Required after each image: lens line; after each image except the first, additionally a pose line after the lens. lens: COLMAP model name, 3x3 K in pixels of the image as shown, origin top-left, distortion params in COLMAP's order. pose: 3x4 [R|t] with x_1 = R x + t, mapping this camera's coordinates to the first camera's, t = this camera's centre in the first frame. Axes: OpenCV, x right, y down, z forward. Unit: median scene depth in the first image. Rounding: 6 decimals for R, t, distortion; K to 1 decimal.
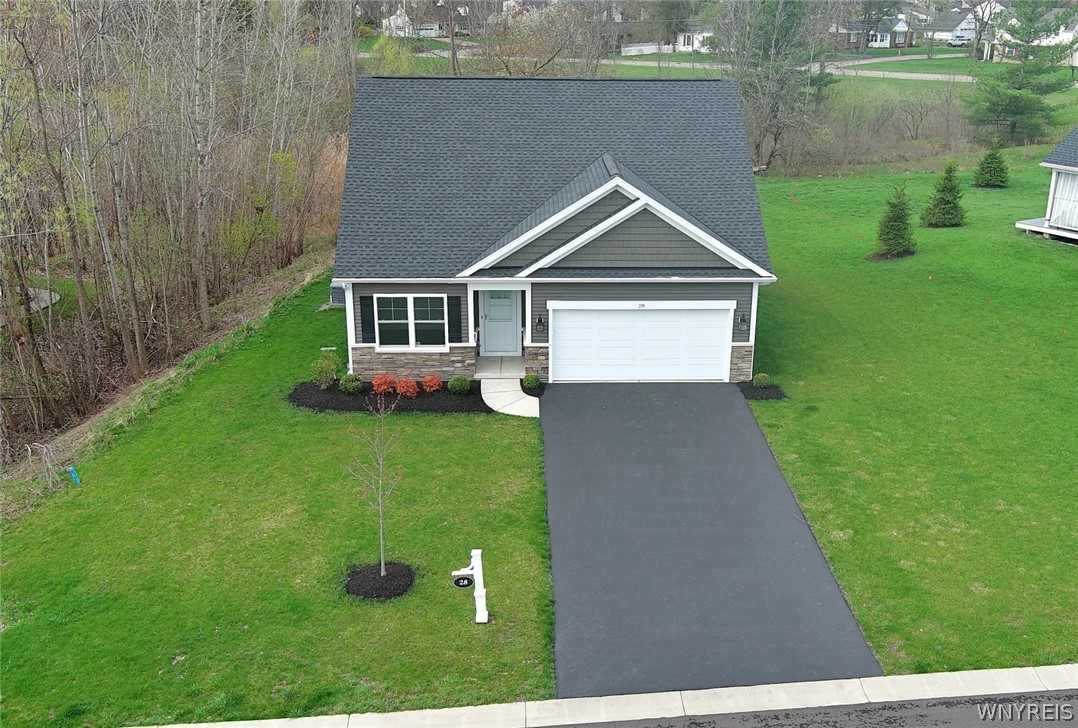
lens RADIAL K [[1141.9, 0, 590.5], [0, 1141.9, 420.4], [0, 0, 1]] dist [0.013193, 0.010118]
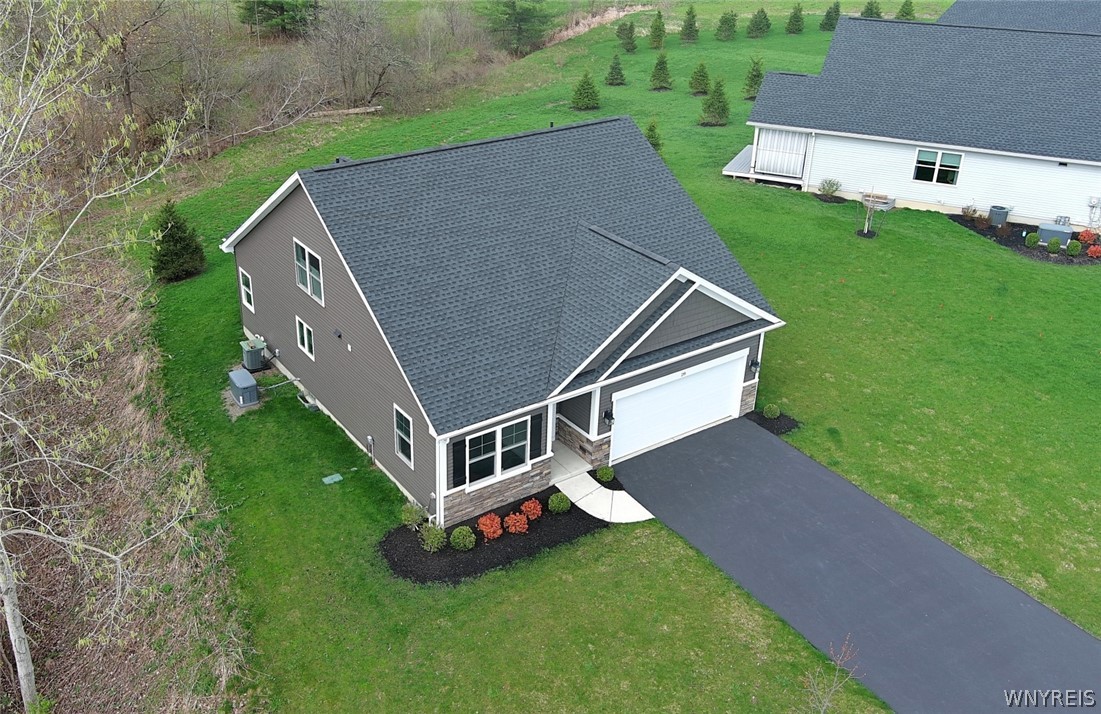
lens RADIAL K [[1007.9, 0, 477.4], [0, 1007.9, 304.3], [0, 0, 1]] dist [0.003073, 0.001563]
pose [[0.874482, -0.211531, 0.436505, -0.511069], [0.182310, 0.977254, 0.108343, -0.299678], [-0.449494, -0.015165, 0.893155, 0.273790]]
